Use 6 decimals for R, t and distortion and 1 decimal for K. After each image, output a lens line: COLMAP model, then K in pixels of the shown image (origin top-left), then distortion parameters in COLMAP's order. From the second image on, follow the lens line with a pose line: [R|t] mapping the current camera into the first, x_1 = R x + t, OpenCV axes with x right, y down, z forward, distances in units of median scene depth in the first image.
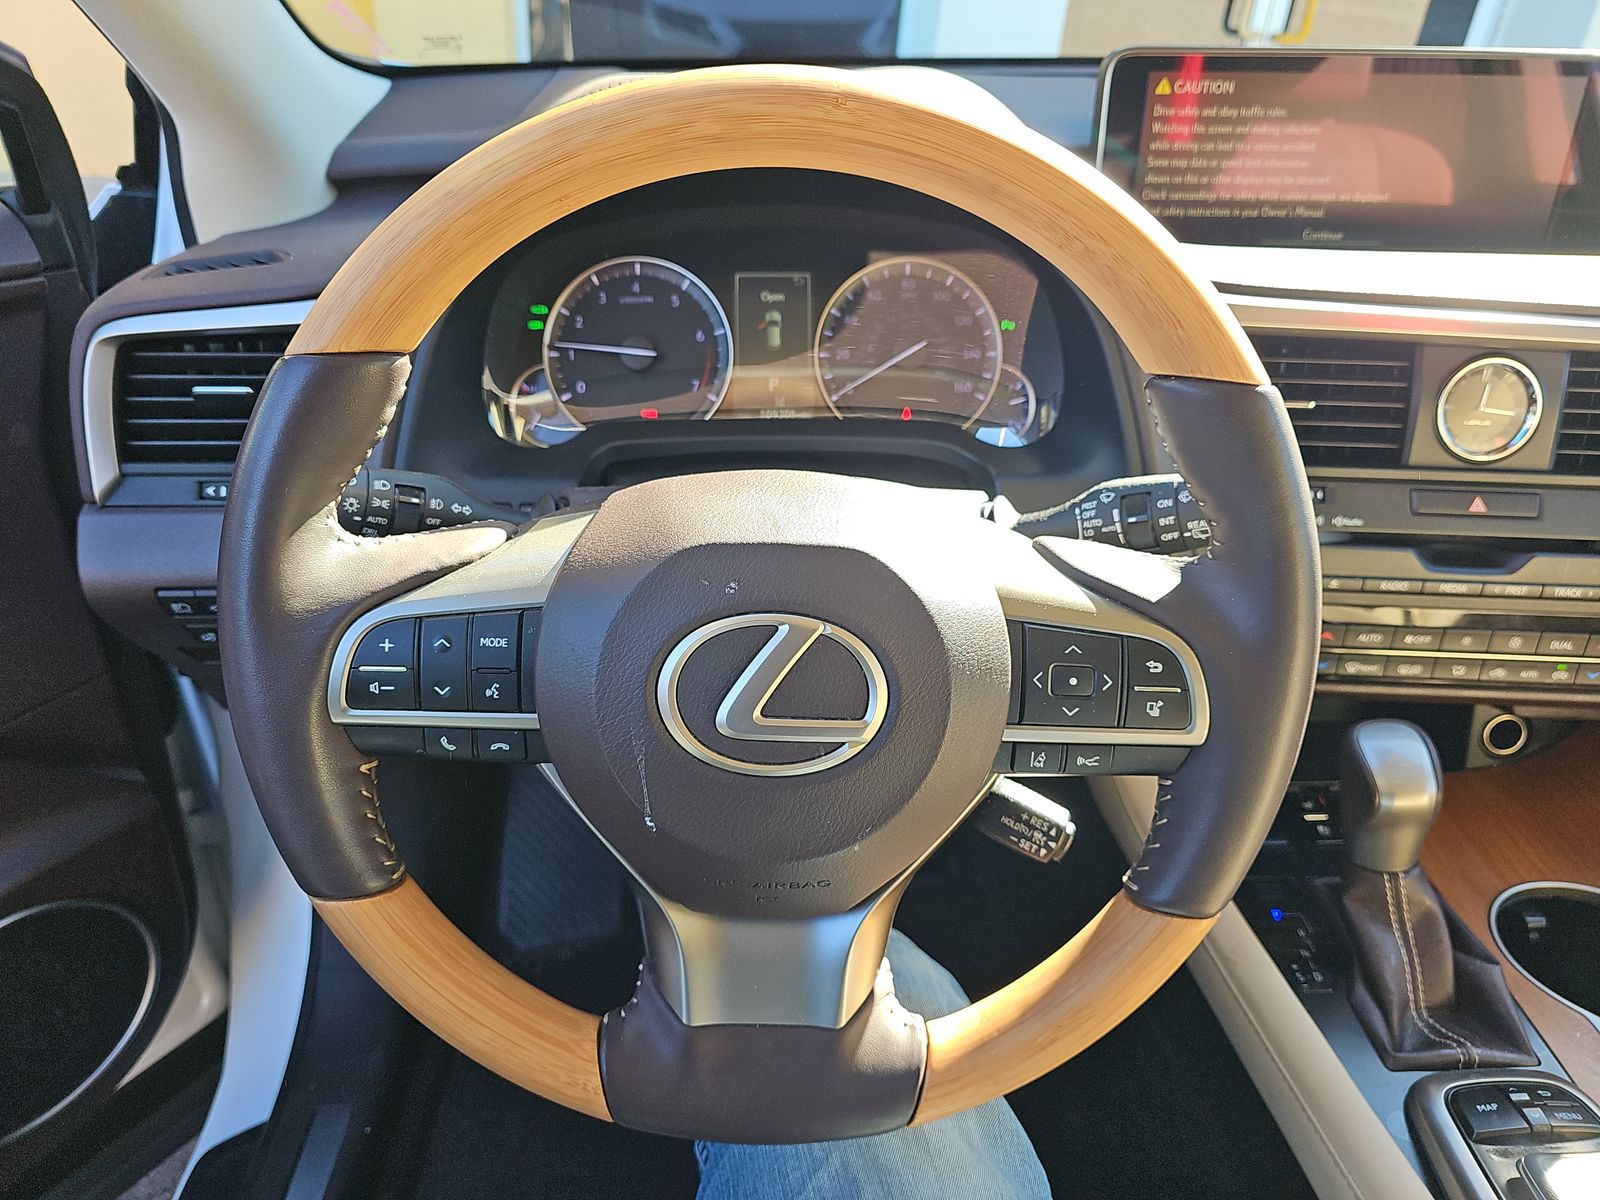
lens RADIAL K [[1083.9, 0, 799.8], [0, 1083.9, 599.2], [0, 0, 1]] dist [0.013116, -0.009224]
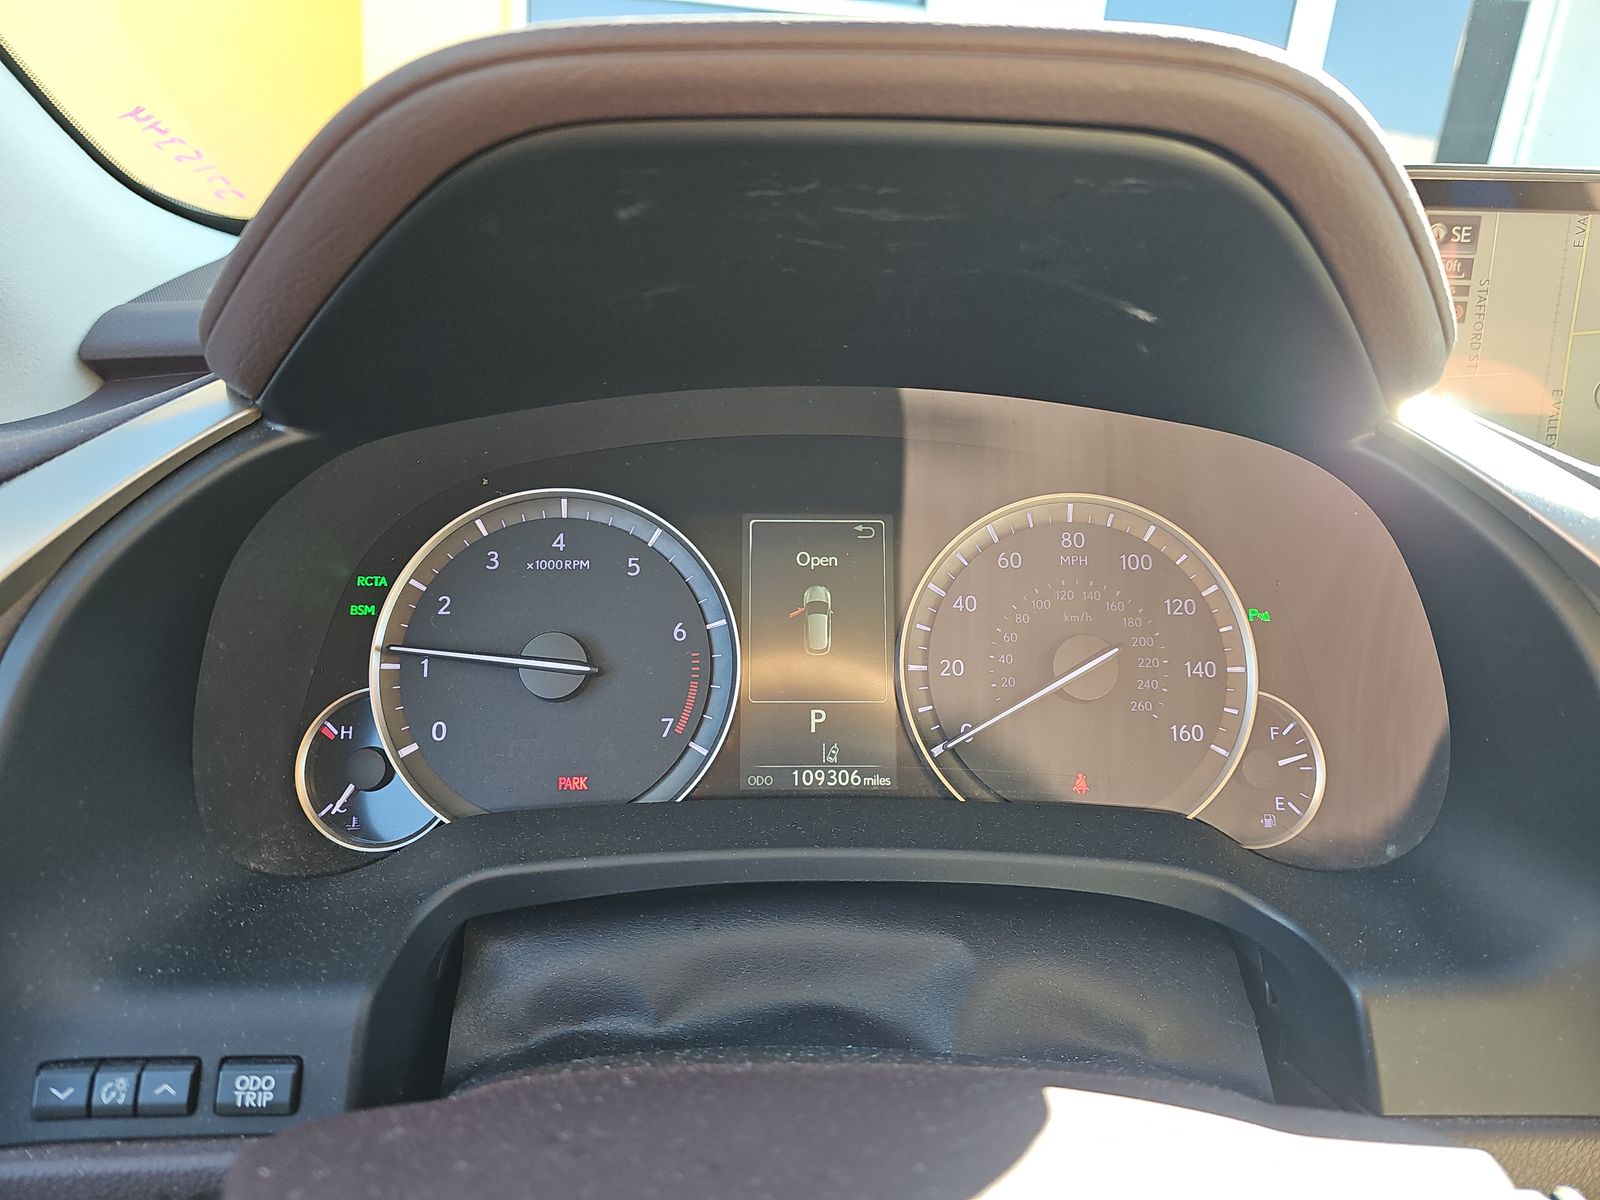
lens RADIAL K [[1083.9, 0, 800.1], [0, 1083.9, 601.1], [0, 0, 1]] dist [0.013116, -0.009224]
pose [[0.999917, 0.008681, 0.009508, -0.038933], [-0.006577, 0.979277, -0.202421, -0.152355], [-0.011068, 0.202342, 0.979252, 0.487433]]
